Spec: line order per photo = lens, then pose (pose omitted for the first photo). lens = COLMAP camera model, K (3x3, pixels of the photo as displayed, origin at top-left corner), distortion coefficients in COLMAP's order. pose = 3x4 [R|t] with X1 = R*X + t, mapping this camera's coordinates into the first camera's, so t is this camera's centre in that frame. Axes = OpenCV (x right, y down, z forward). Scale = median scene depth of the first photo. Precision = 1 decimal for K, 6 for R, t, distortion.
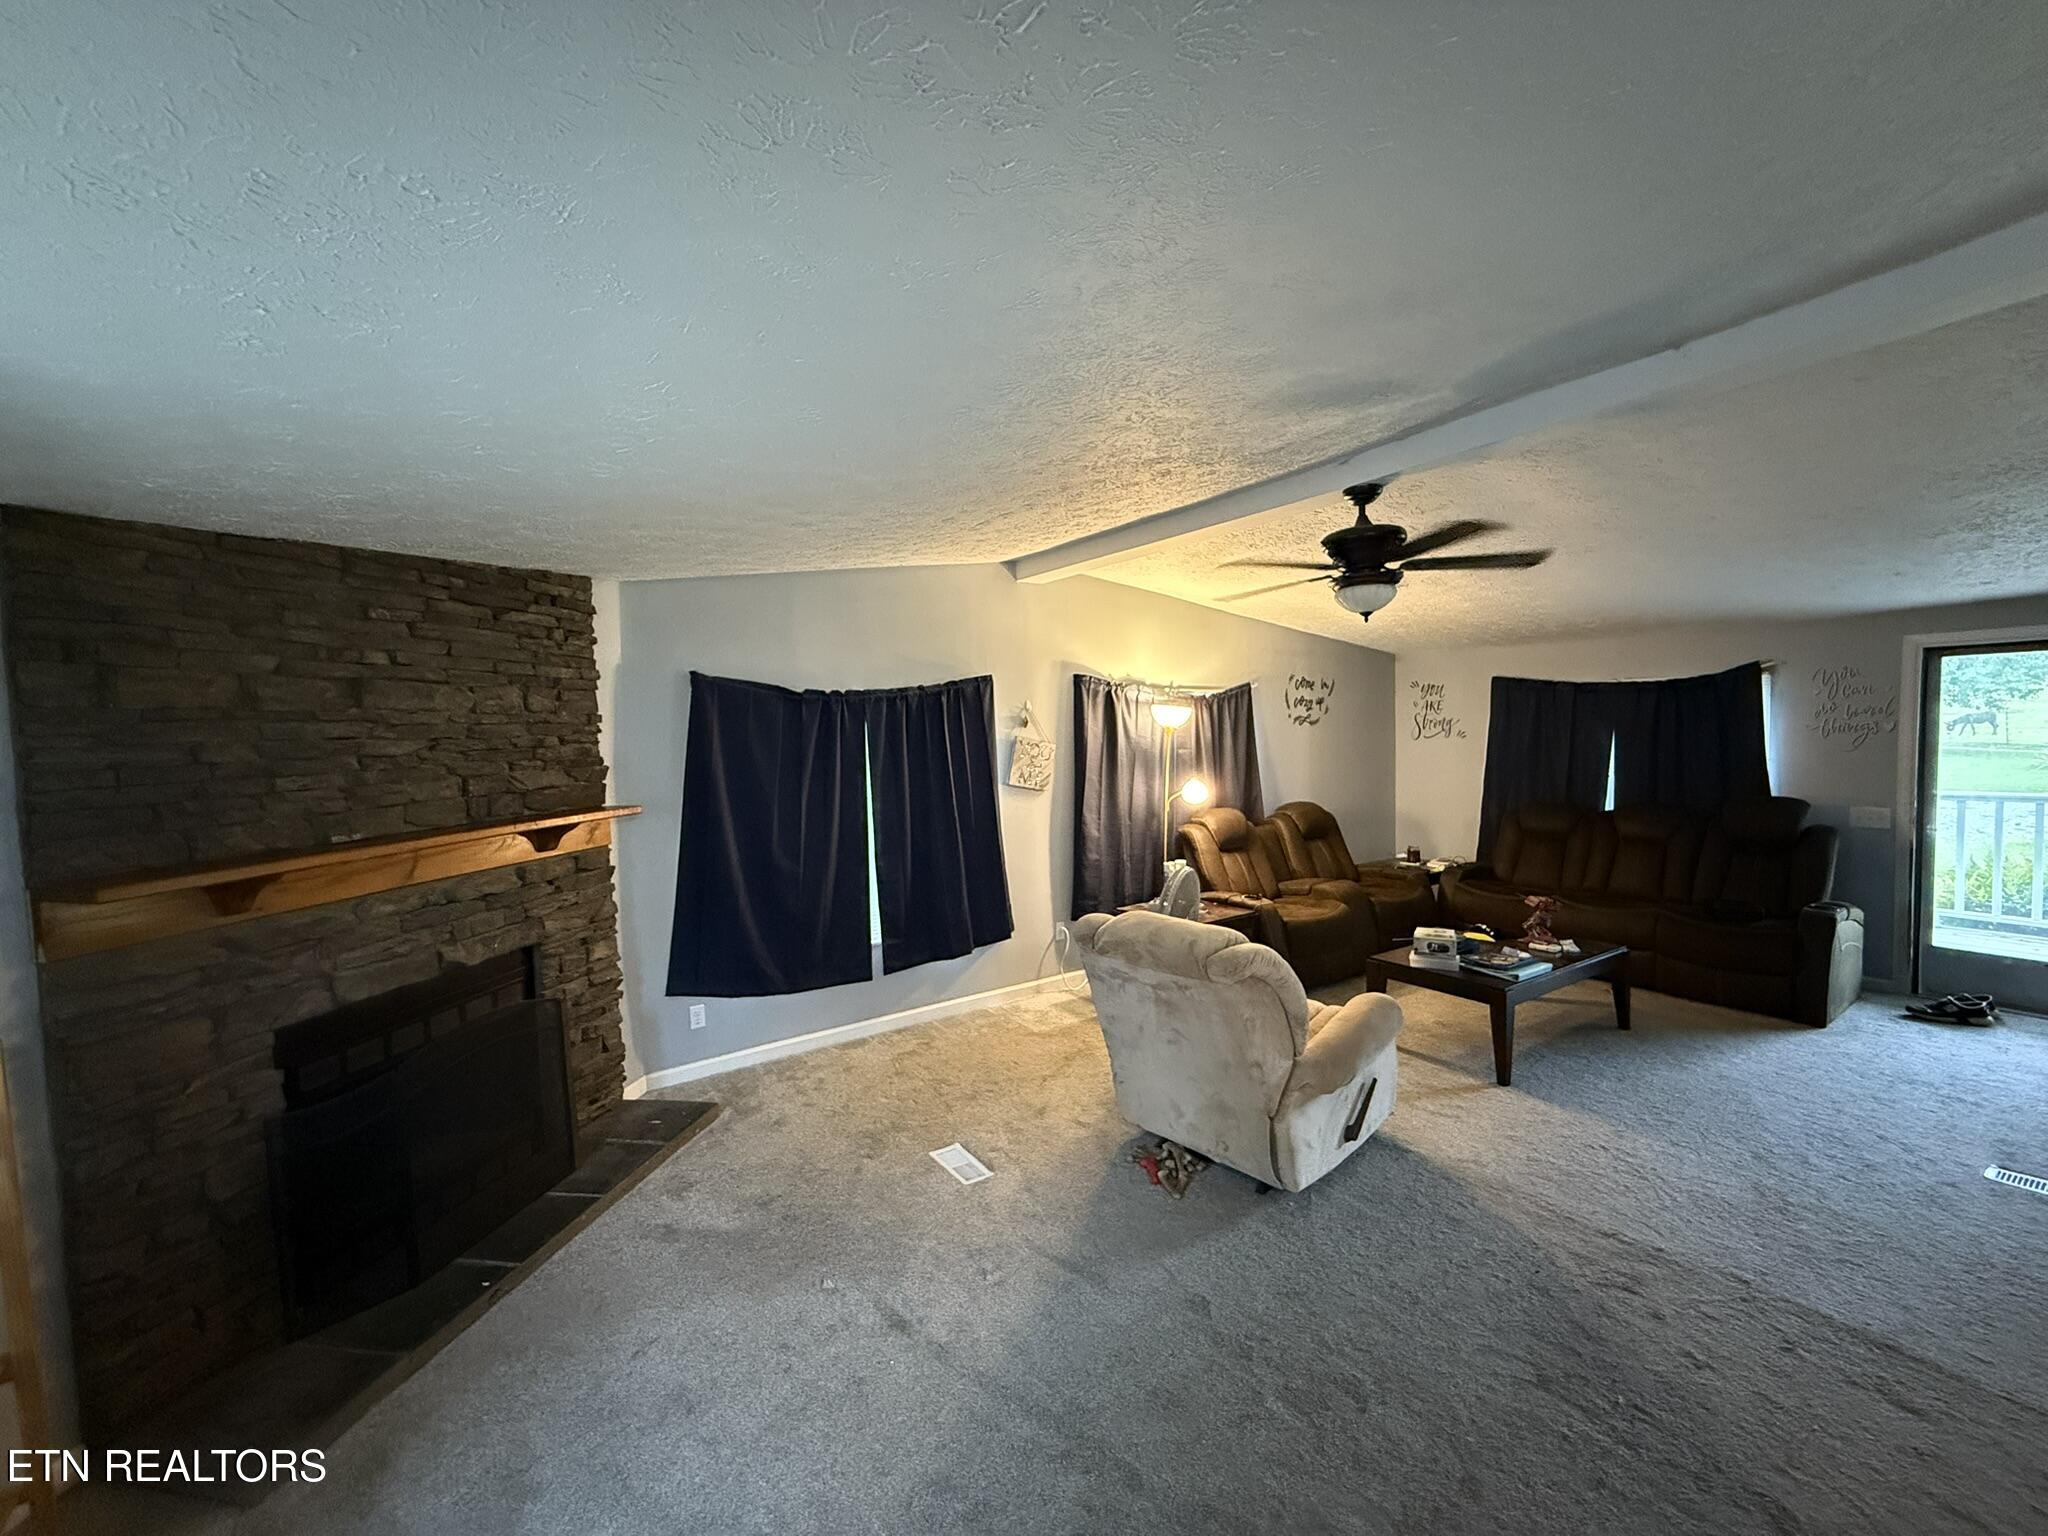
lens RADIAL K [[812.7, 0, 1017.4], [0, 812.7, 766.0], [0, 0, 1]] dist [-0.001535, -0.000032]
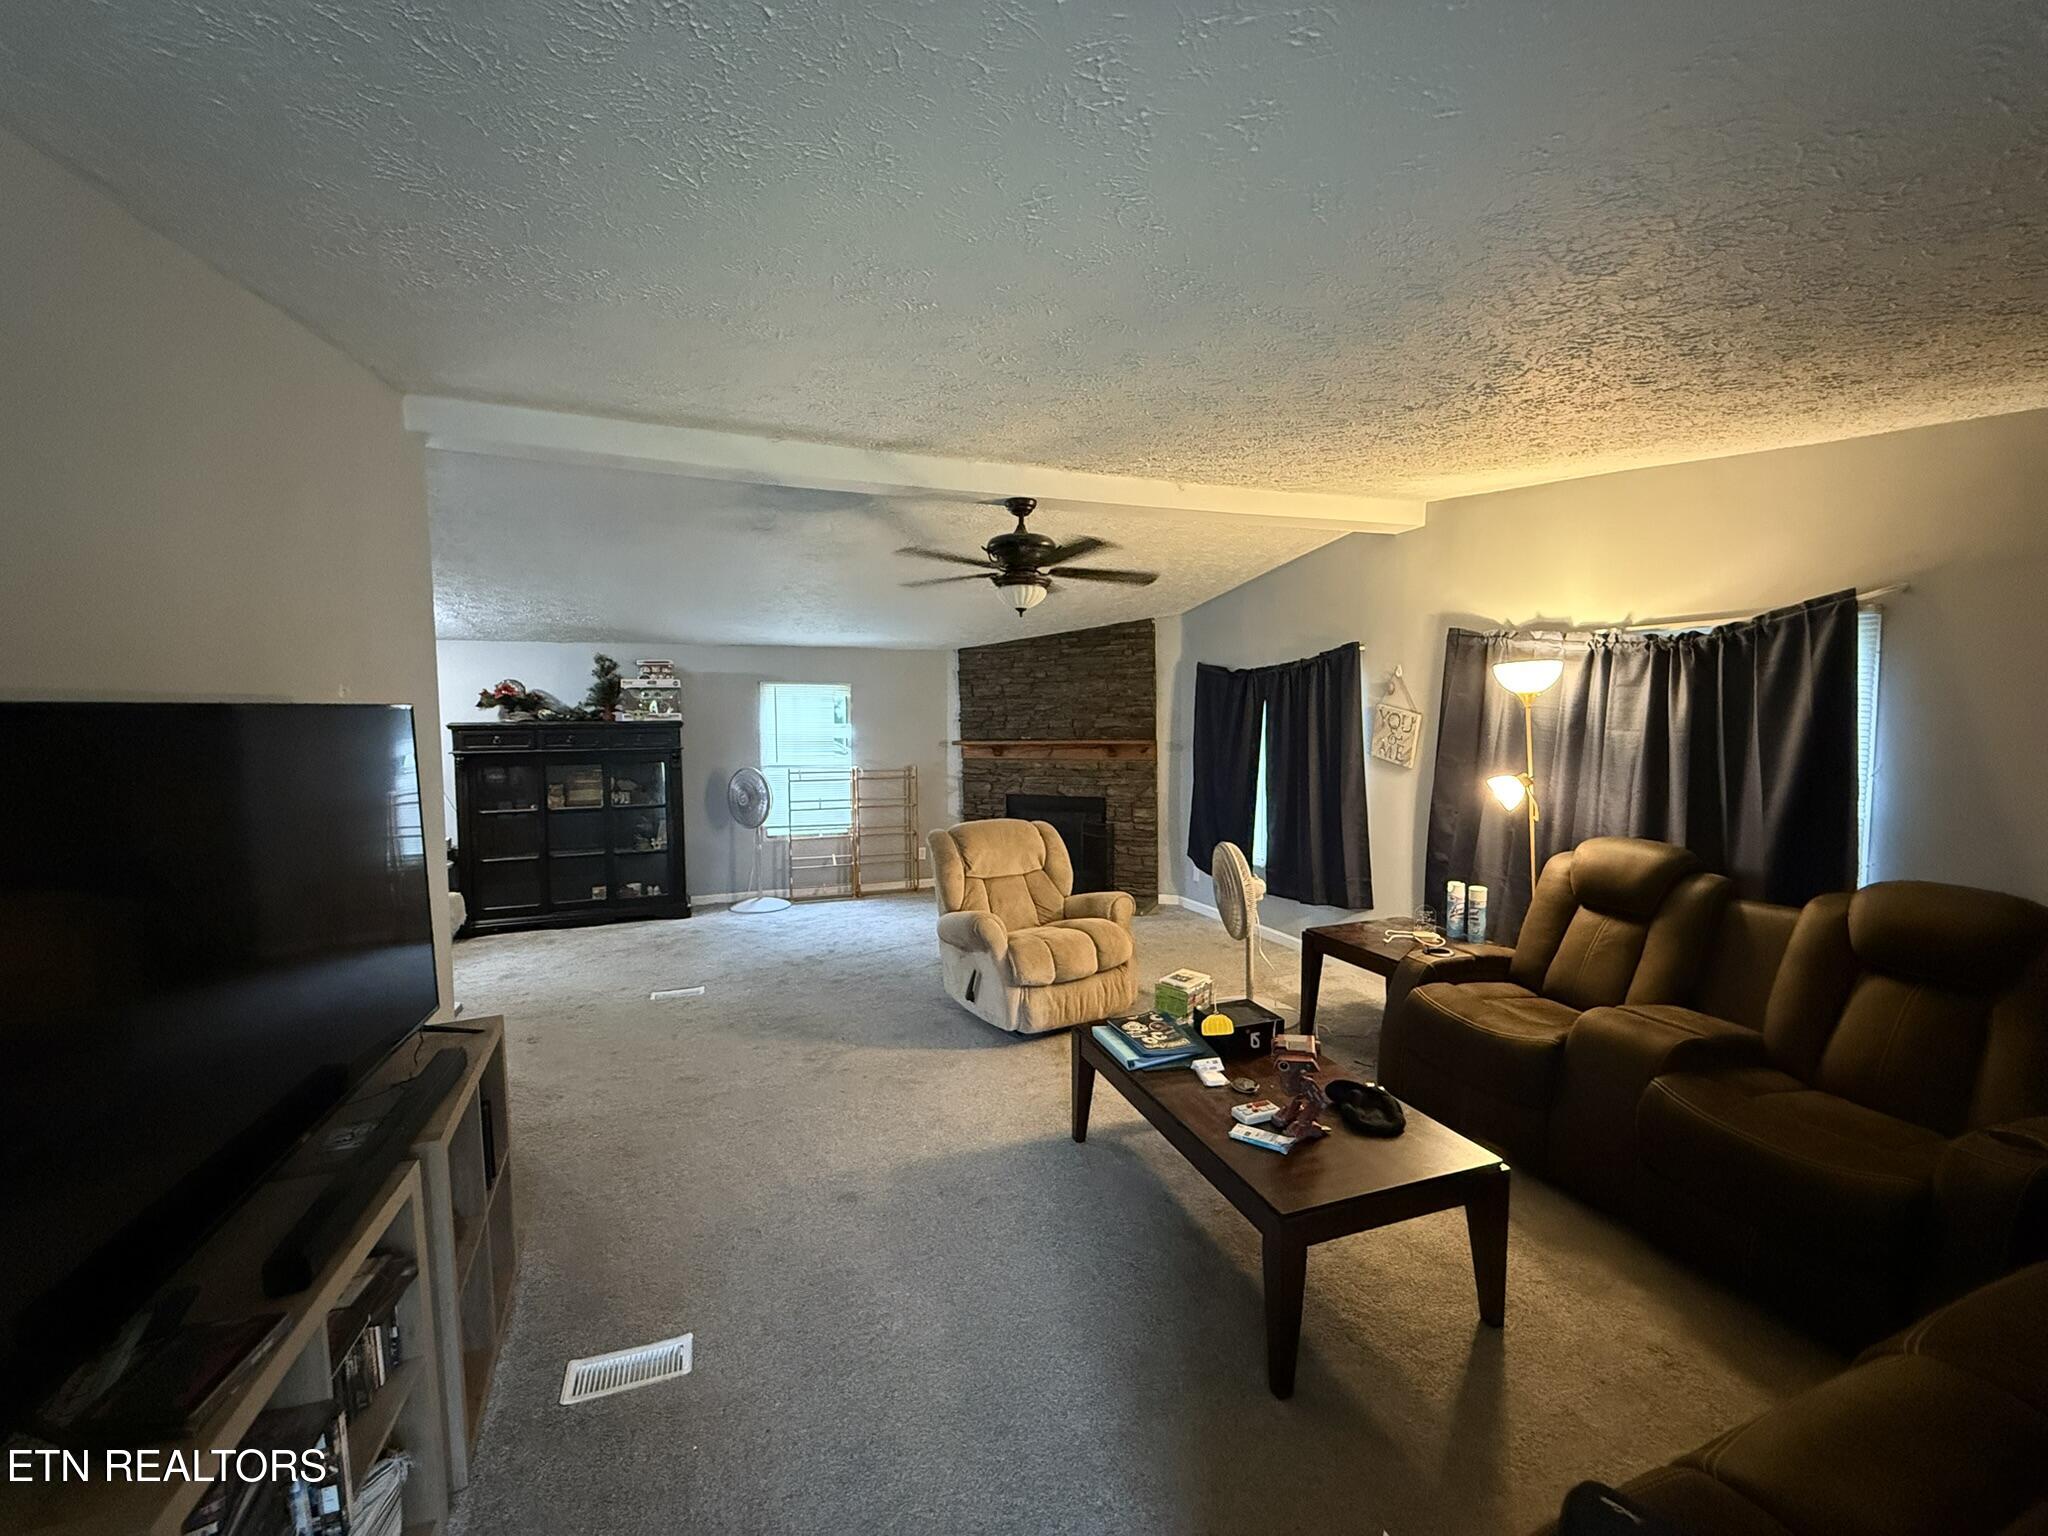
lens RADIAL K [[812.7, 0, 1014.6], [0, 812.7, 770.5], [0, 0, 1]] dist [-0.001535, -0.000032]
pose [[-0.231958, 0.097174, -0.967860, 1.329500], [-0.021205, 0.994256, 0.104906, -0.066261], [0.972495, 0.044857, -0.228565, 1.064944]]
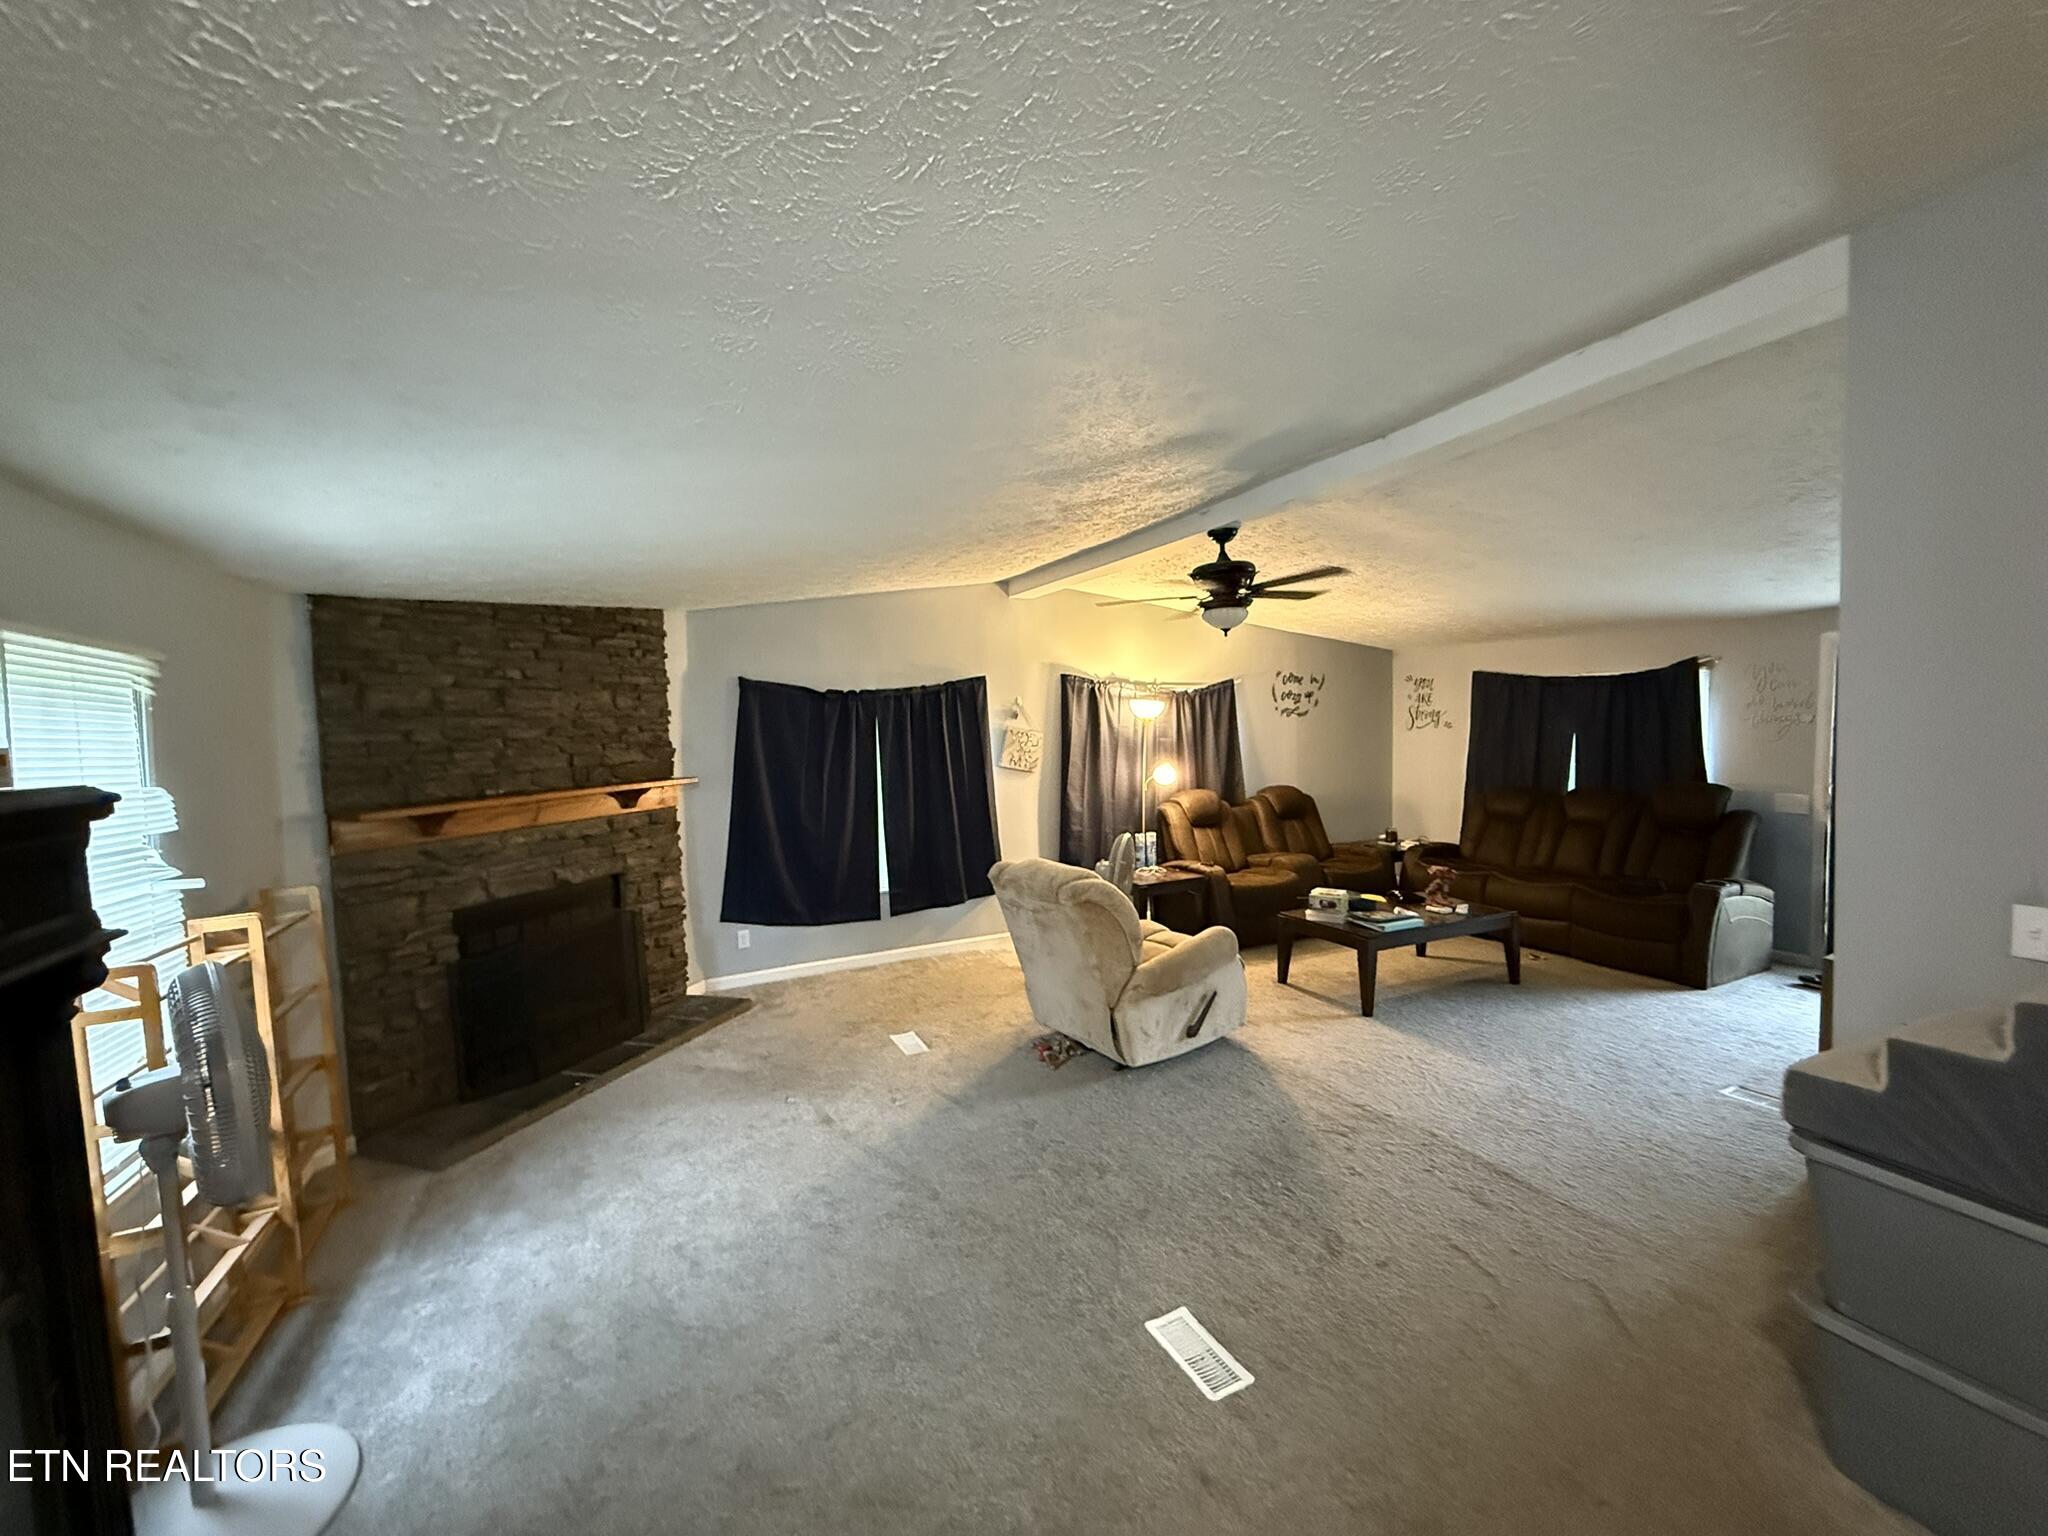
lens RADIAL K [[812.7, 0, 1019.1], [0, 812.7, 764.8], [0, 0, 1]] dist [-0.001535, -0.000032]
pose [[0.990010, 0.007545, -0.140795, 0.244868], [-0.006024, 0.999919, 0.011227, 0.008854], [0.140869, -0.010267, 0.989975, -0.251760]]
